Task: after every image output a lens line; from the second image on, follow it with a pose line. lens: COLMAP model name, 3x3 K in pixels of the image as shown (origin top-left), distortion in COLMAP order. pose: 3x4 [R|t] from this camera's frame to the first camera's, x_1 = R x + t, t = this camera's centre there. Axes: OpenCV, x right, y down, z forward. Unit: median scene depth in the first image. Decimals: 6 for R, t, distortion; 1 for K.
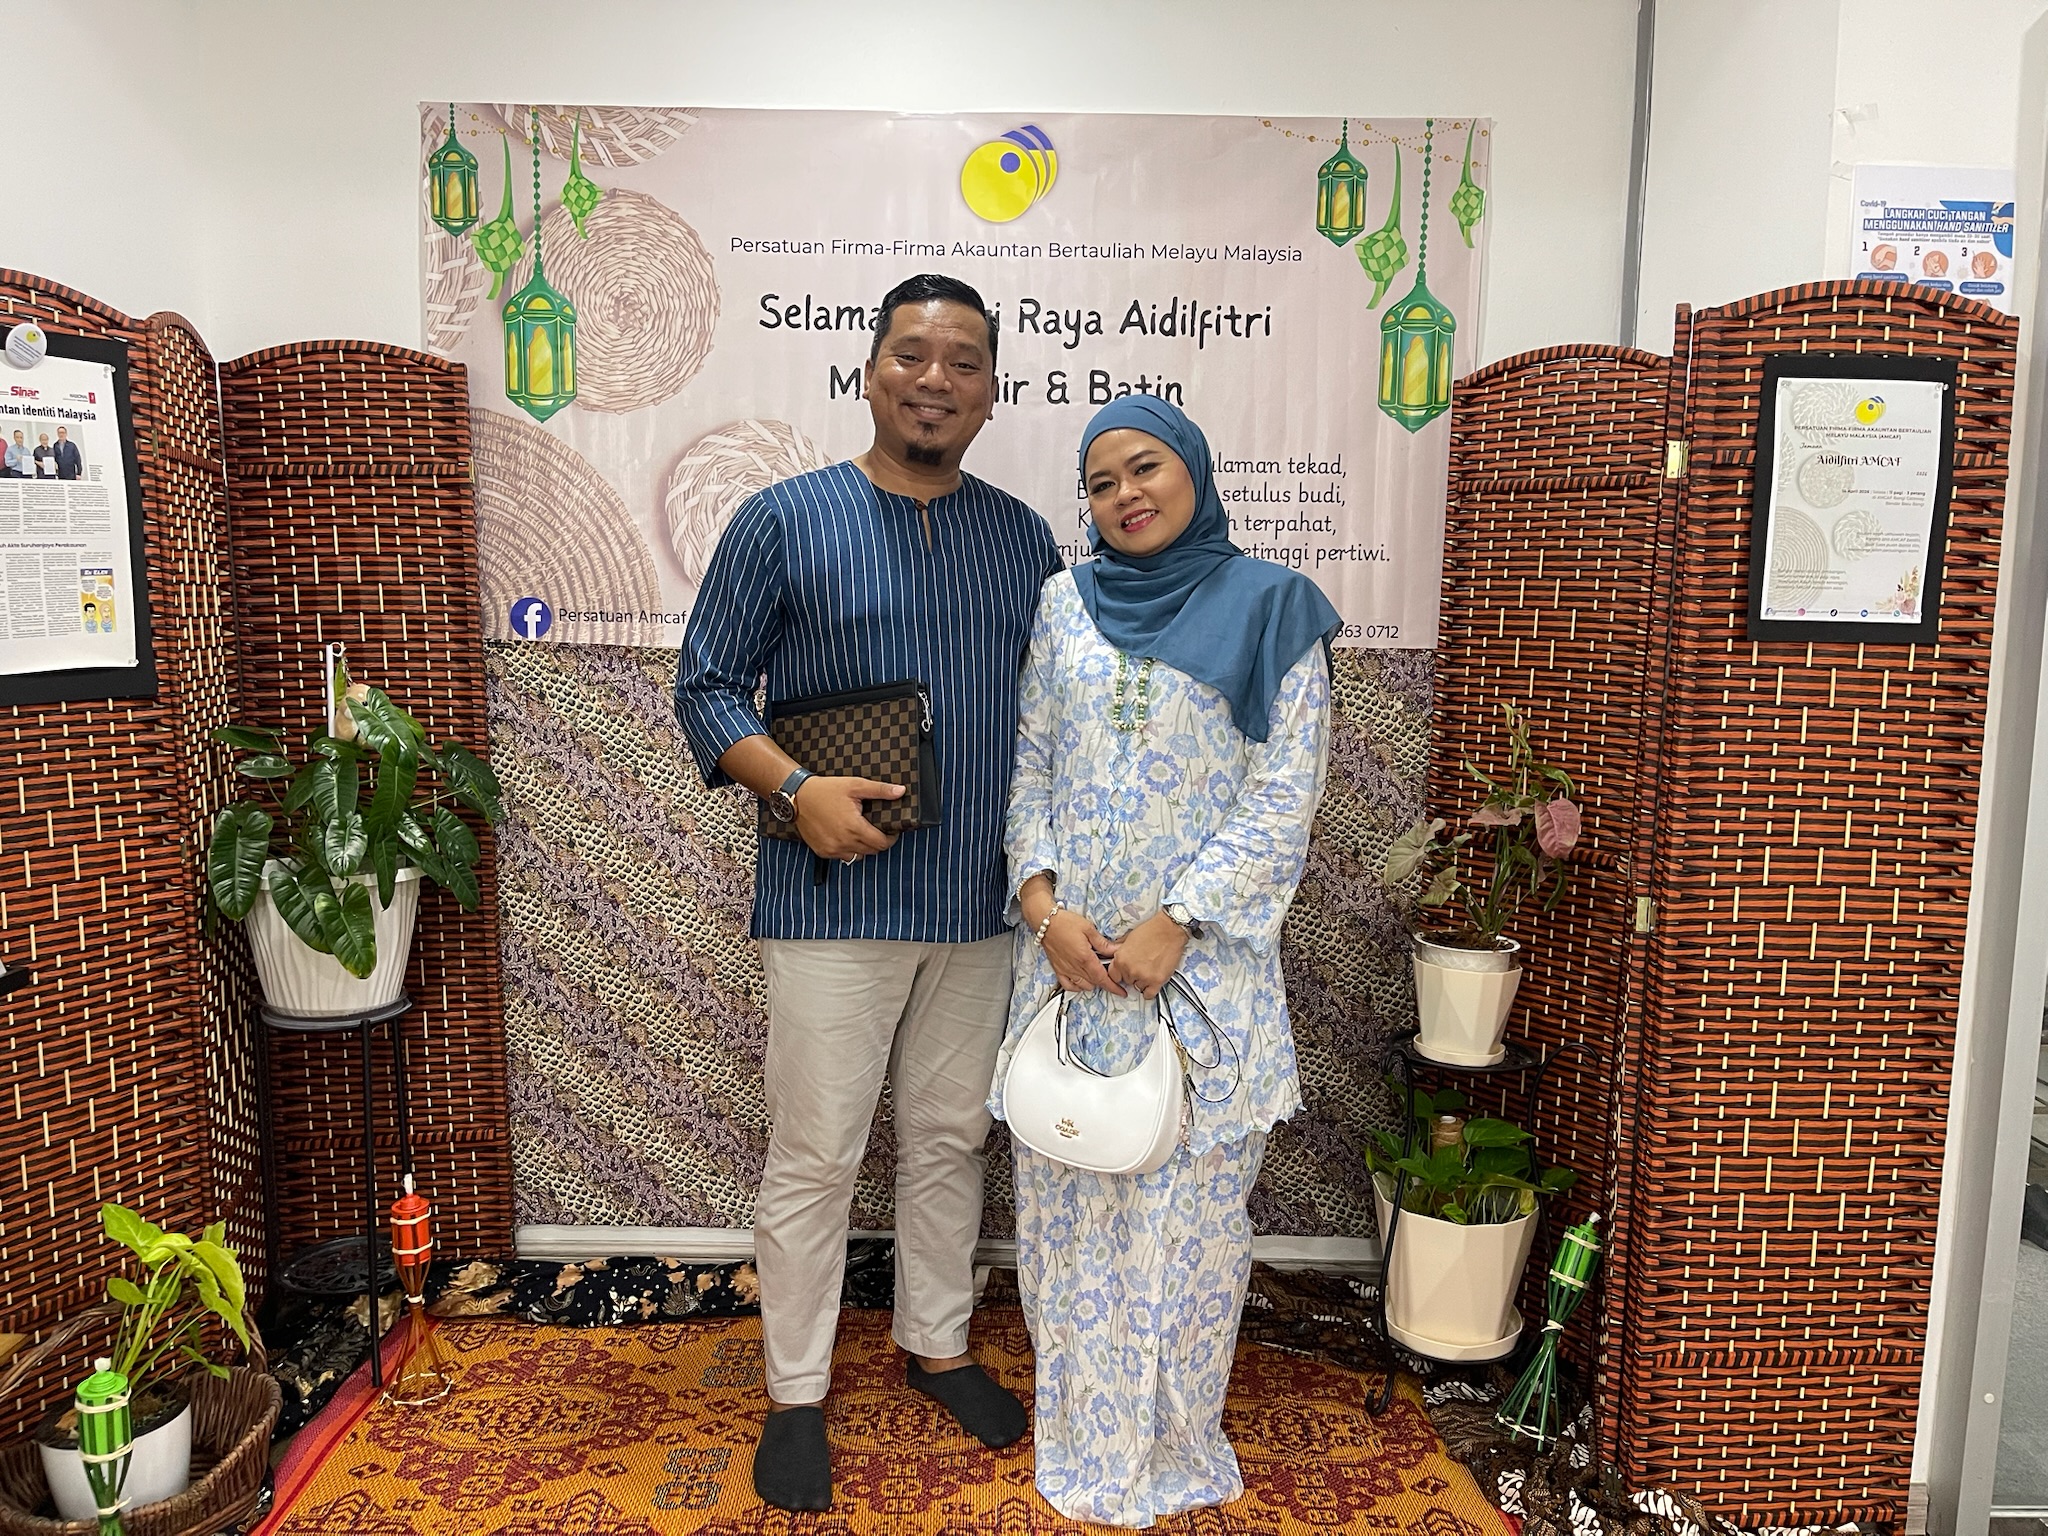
lens RADIAL K [[1520.2, 0, 1008.3], [0, 1520.2, 791.0], [0, 0, 1]] dist [0.049201, -0.047391]
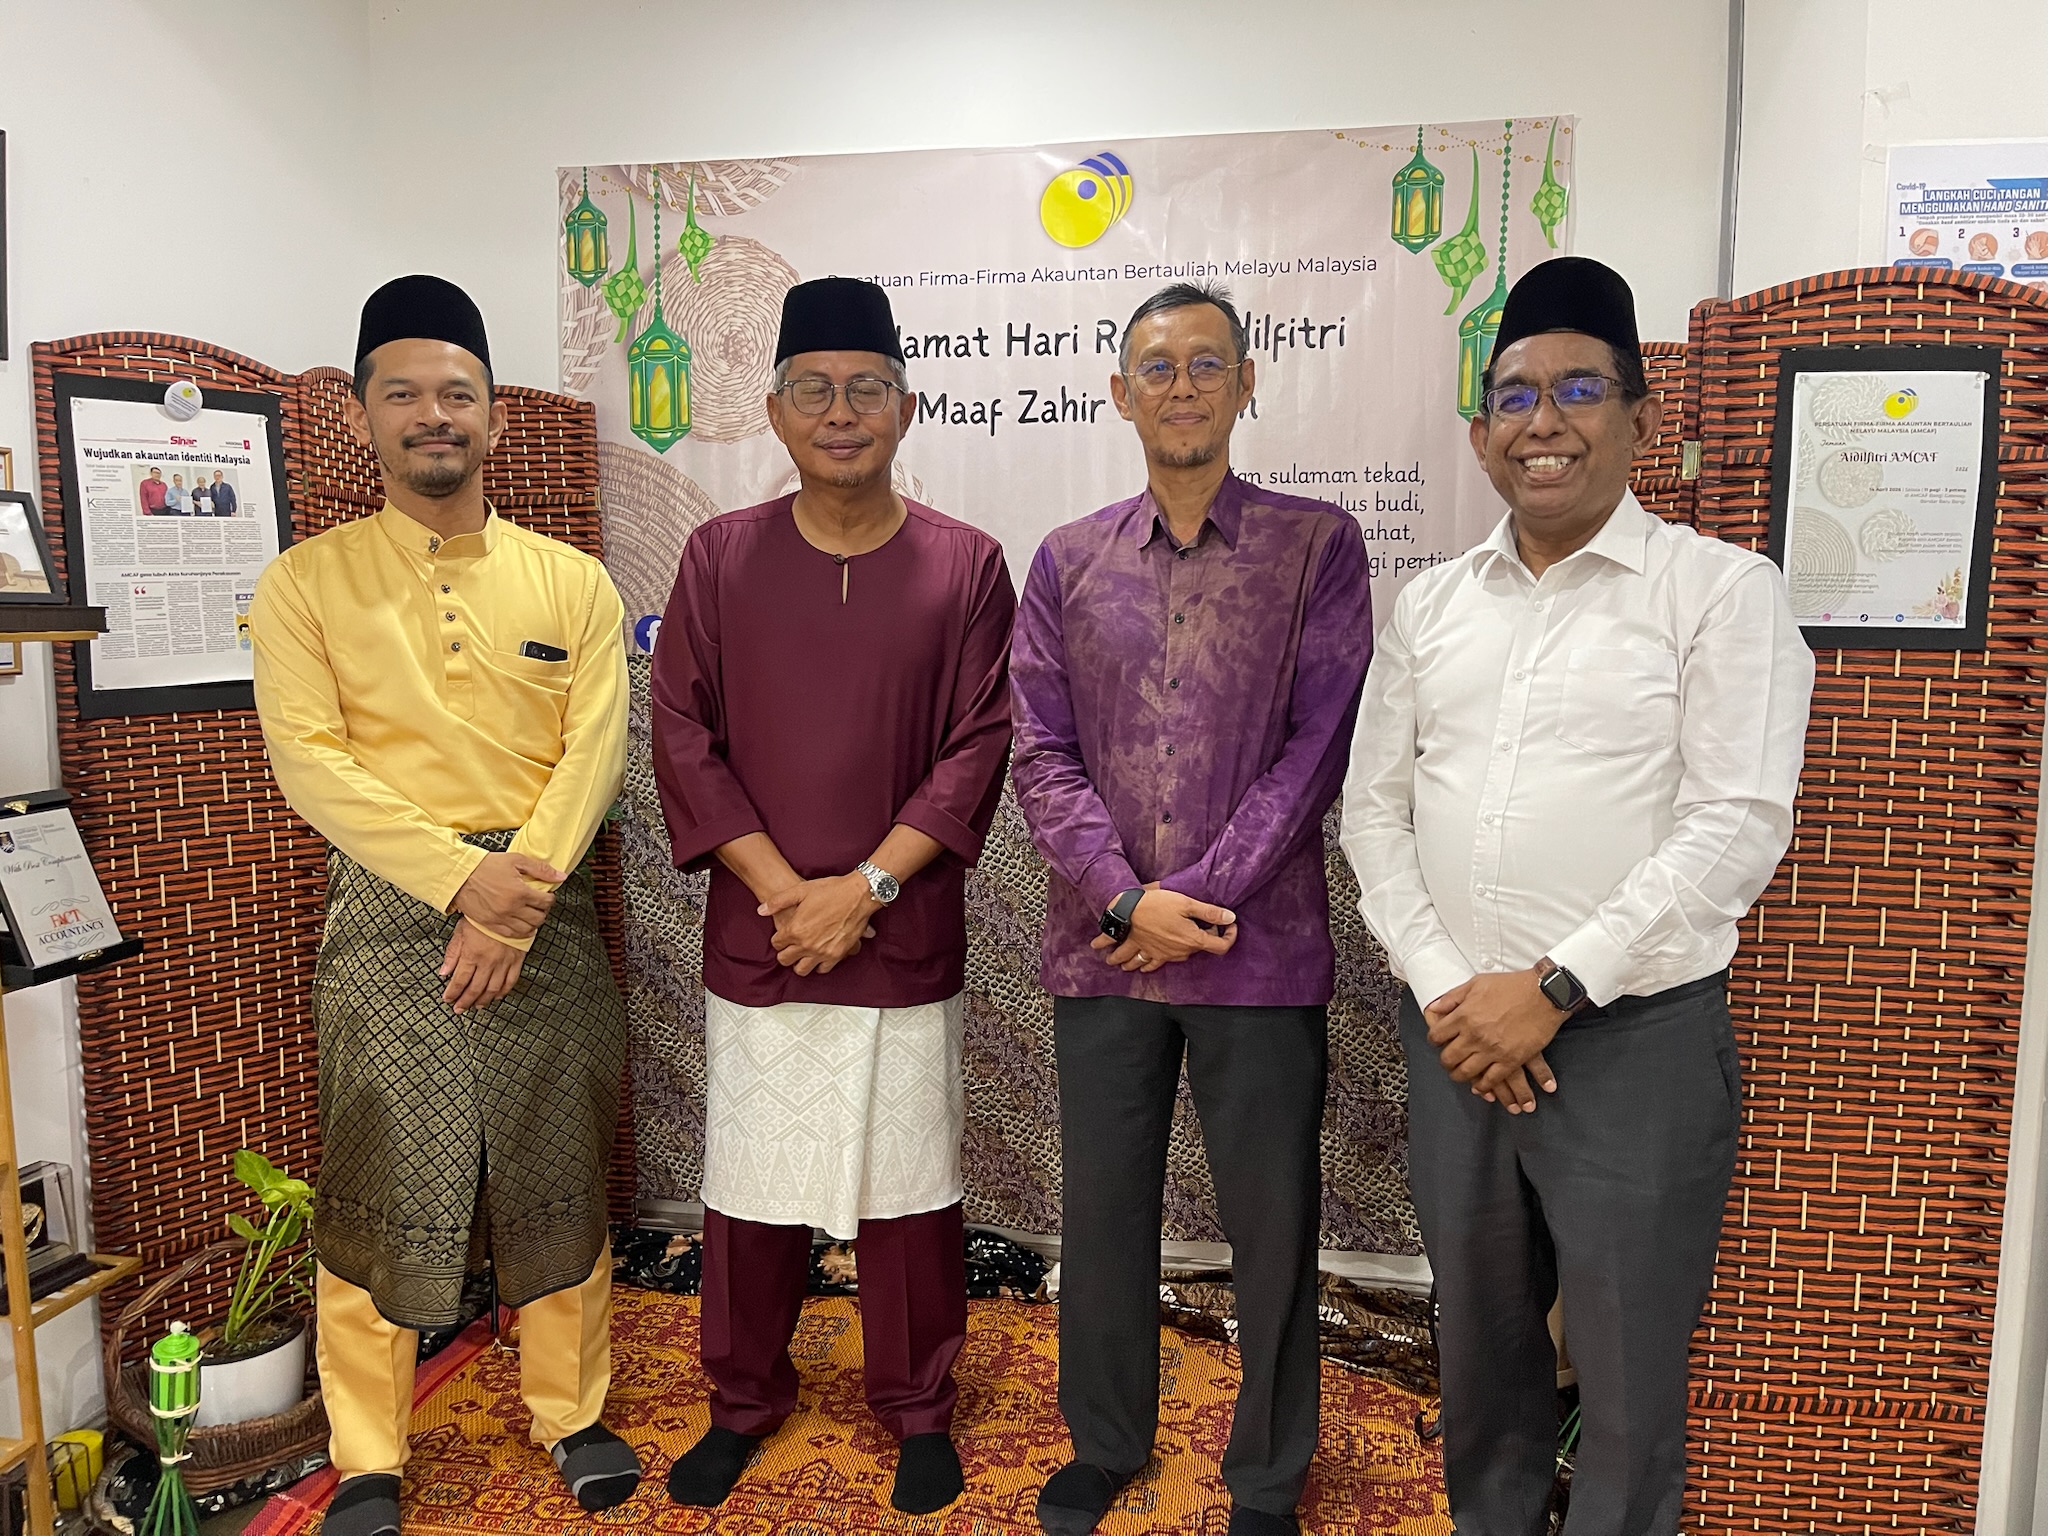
lens RADIAL K [[1520.2, 0, 1027.8], [0, 1520.2, 784.6], [0, 0, 1]] dist [0.049201, -0.047391]
pose [[0.984286, 0.009770, -0.176309, 0.153083], [-0.012070, 0.999855, -0.011976, 0.003535], [0.176166, 0.013916, 0.984262, -0.017523]]
